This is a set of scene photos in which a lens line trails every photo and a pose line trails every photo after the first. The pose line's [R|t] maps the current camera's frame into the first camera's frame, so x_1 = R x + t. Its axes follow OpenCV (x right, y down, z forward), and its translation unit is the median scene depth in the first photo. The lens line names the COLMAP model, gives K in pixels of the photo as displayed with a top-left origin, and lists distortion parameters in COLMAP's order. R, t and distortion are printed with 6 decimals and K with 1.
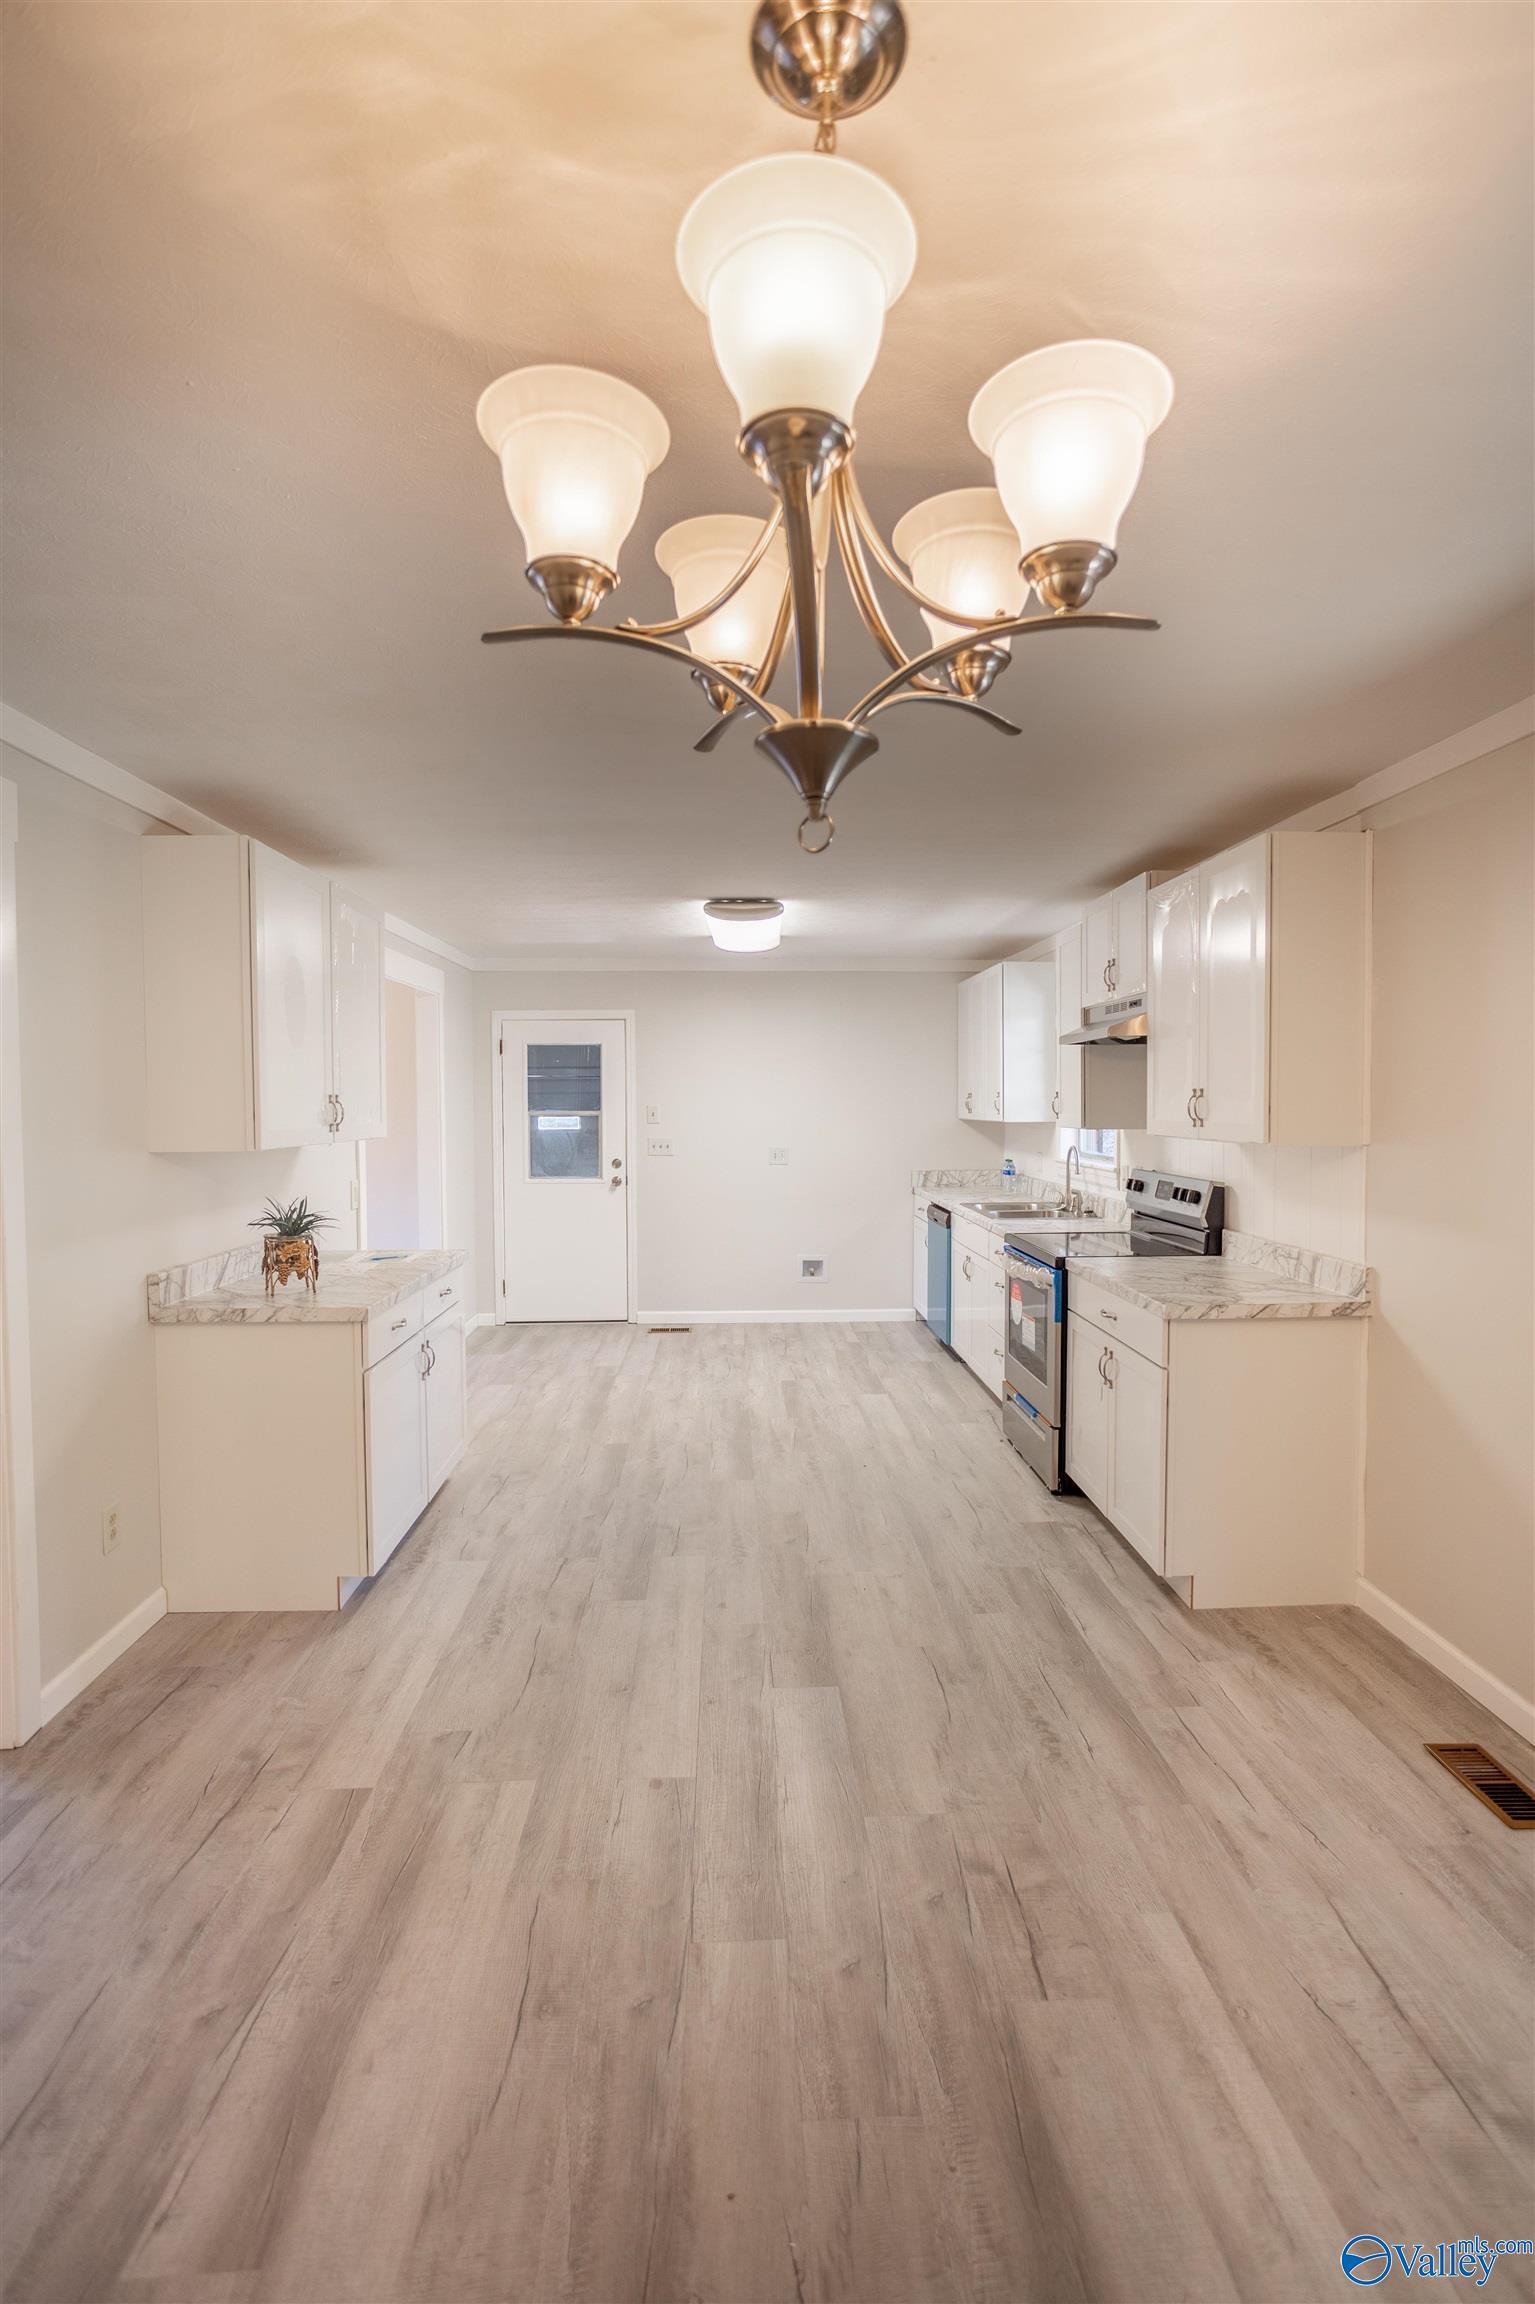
lens RADIAL K [[1100.8, 0, 765.6], [0, 1100.8, 1139.5], [0, 0, 1]] dist [-0.014145, 0.000452]
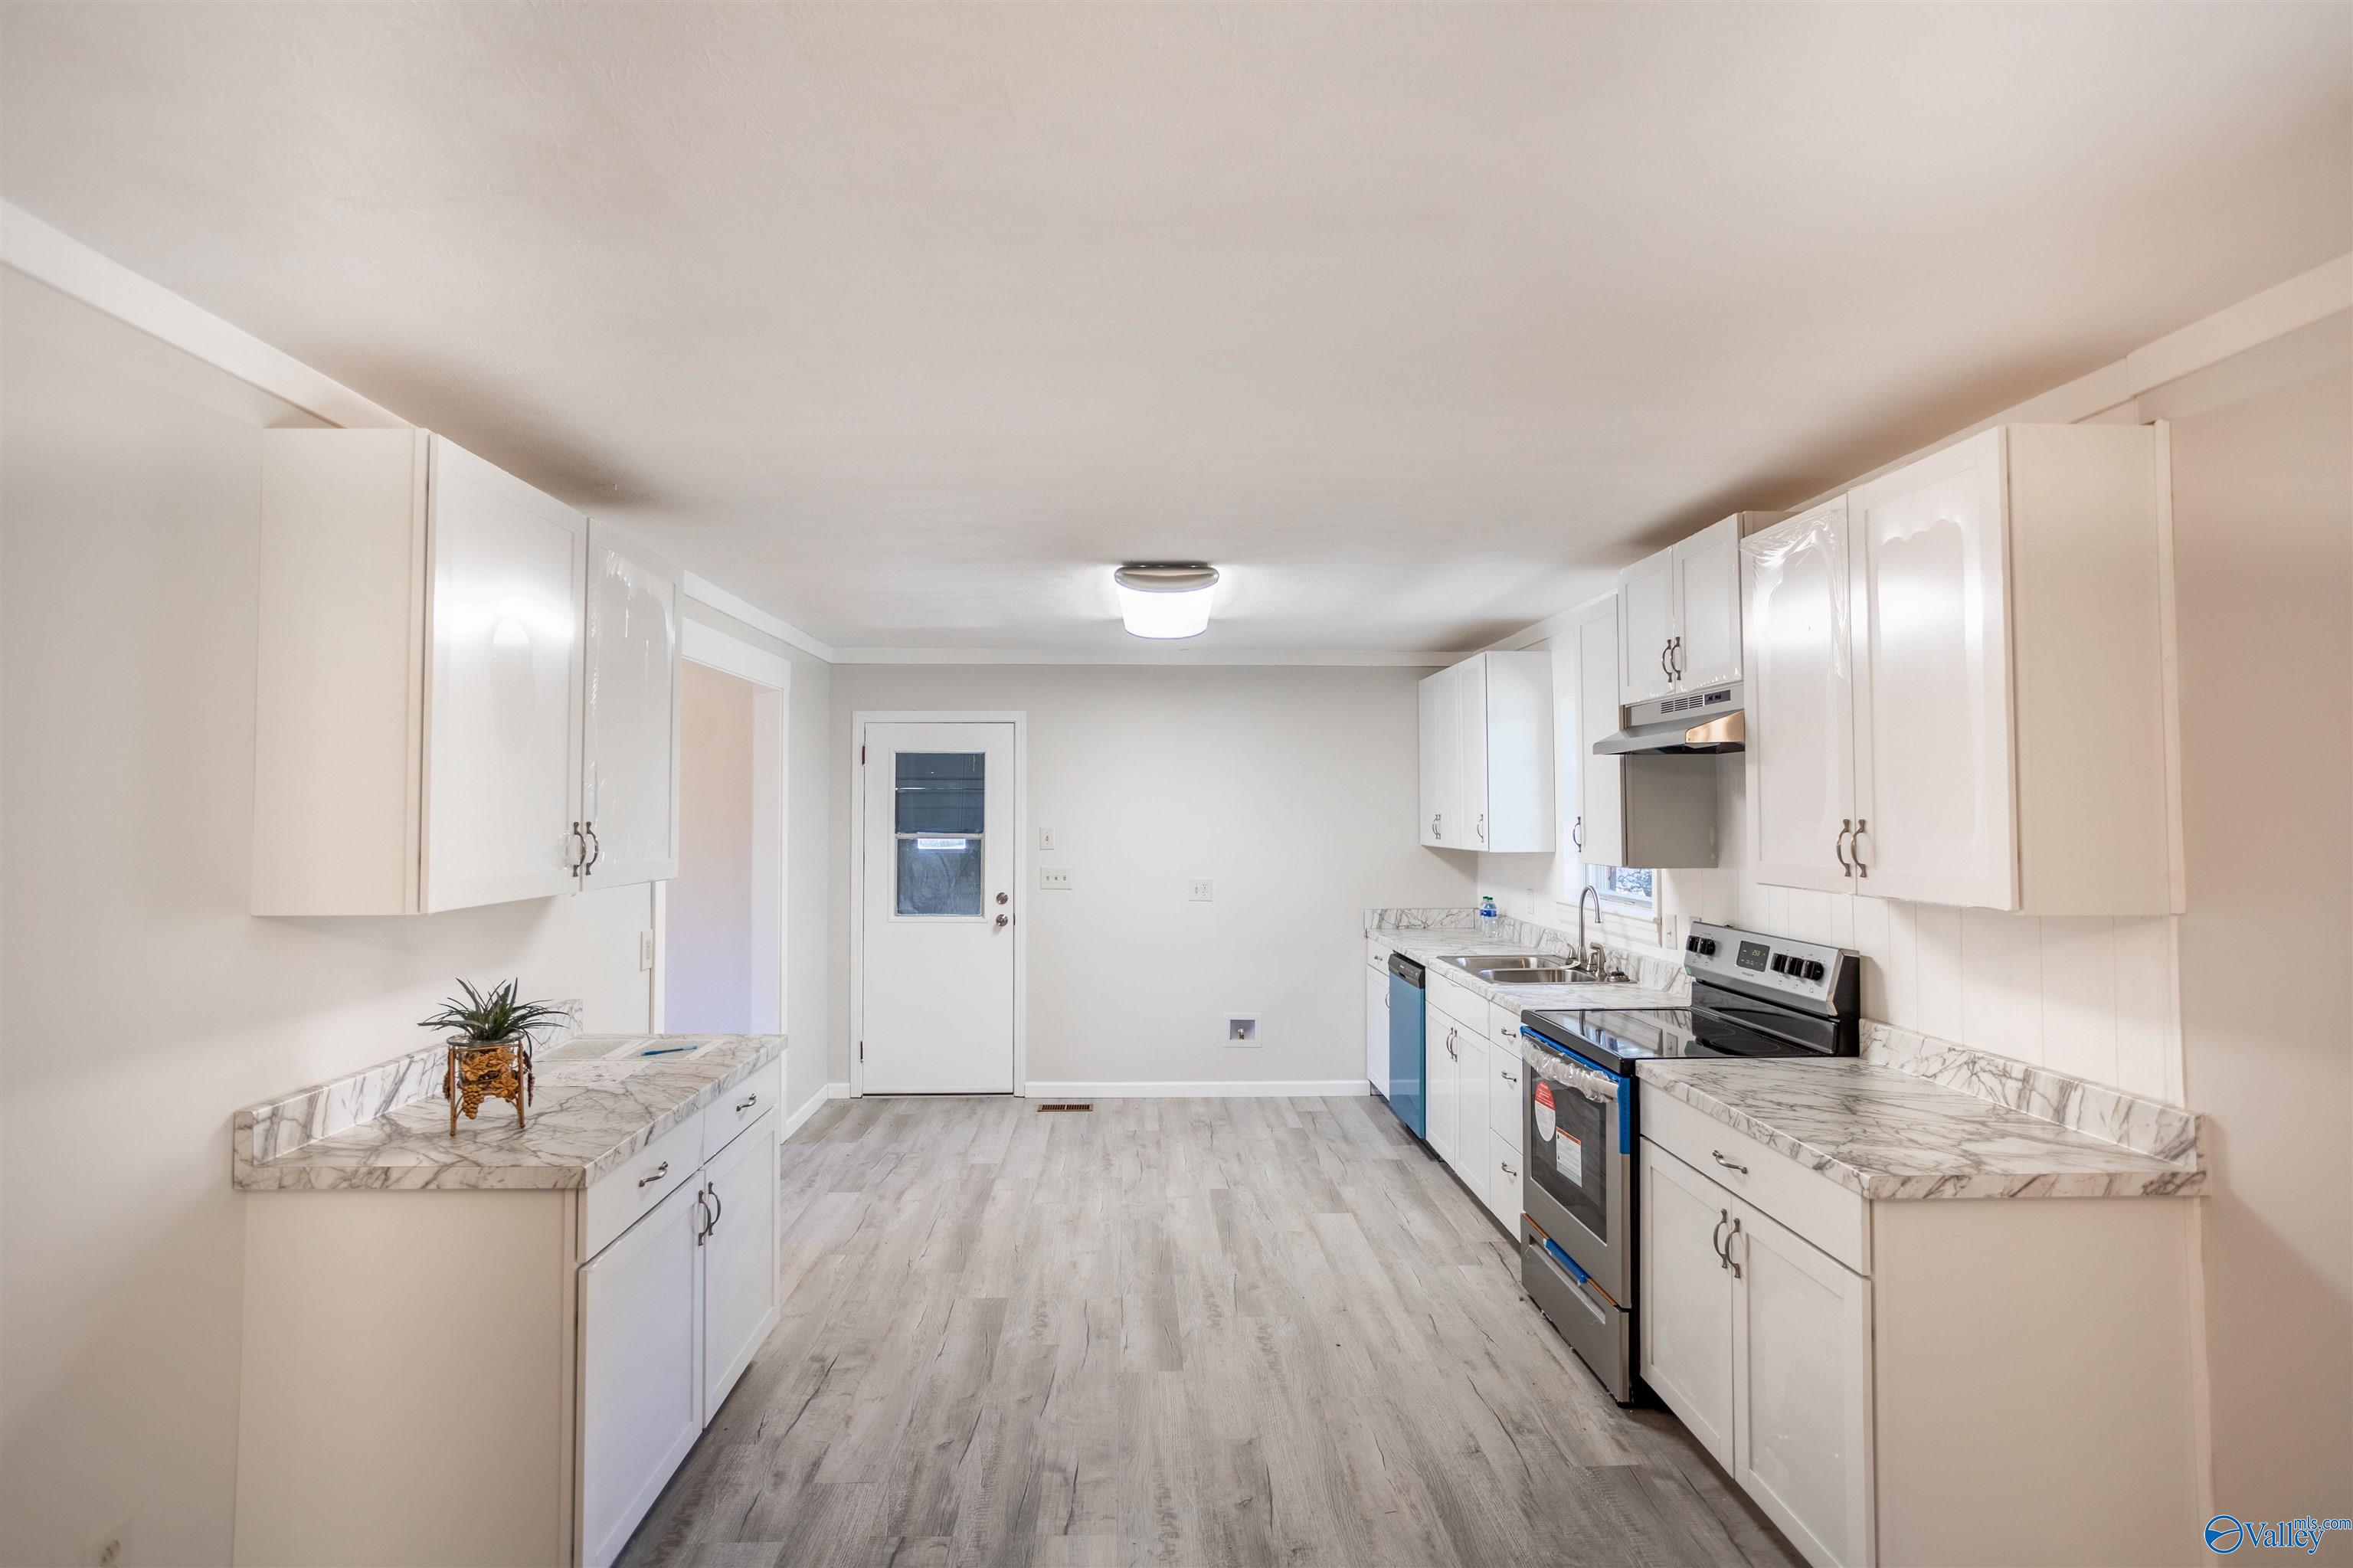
lens RADIAL K [[1152.6, 0, 1156.7], [0, 1152.6, 781.2], [0, 0, 1]] dist [-0.002969, -0.000025]
pose [[0.999946, 0.003904, -0.009648, -0.023092], [-0.004505, 0.997997, -0.063104, -0.020617], [0.009382, 0.063144, 0.997960, 0.257409]]
